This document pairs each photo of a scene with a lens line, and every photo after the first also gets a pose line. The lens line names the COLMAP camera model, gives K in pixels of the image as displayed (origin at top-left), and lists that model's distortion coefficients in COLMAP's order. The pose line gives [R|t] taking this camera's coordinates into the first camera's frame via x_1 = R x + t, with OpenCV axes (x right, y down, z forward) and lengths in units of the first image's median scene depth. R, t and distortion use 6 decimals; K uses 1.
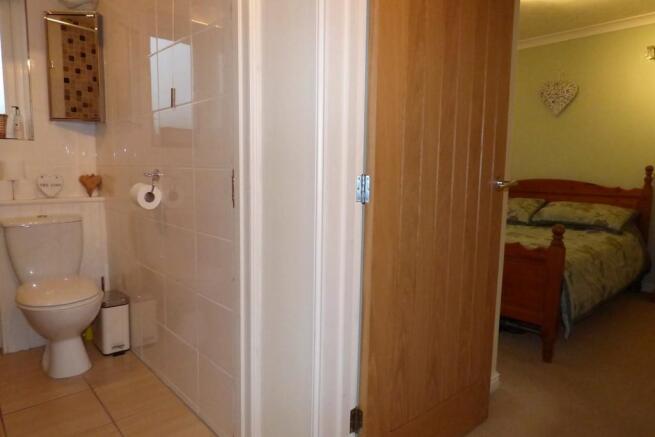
lens RADIAL K [[412.0, 0, 327.5], [0, 412.0, 218.5], [0, 0, 1]] dist [-0.003635, 0.000762]
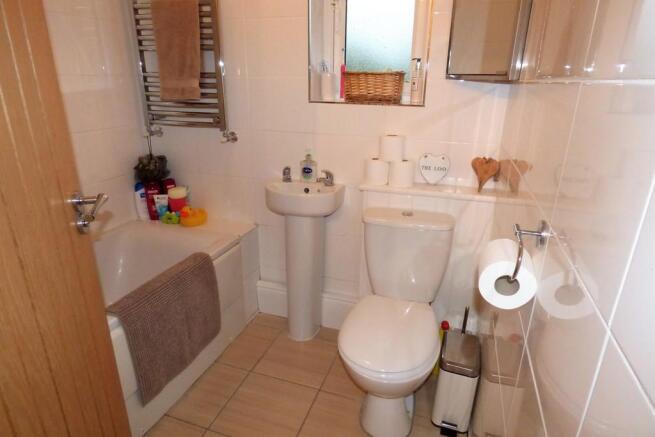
lens RADIAL K [[388.1, 0, 327.5], [0, 388.1, 218.5], [0, 0, 1]] dist [-0.003415, -0.000278]
pose [[0.470852, 0.283178, -0.835529, -0.087890], [-0.104811, 0.958332, 0.265733, -0.093879], [0.875964, -0.037548, 0.480912, 0.285279]]
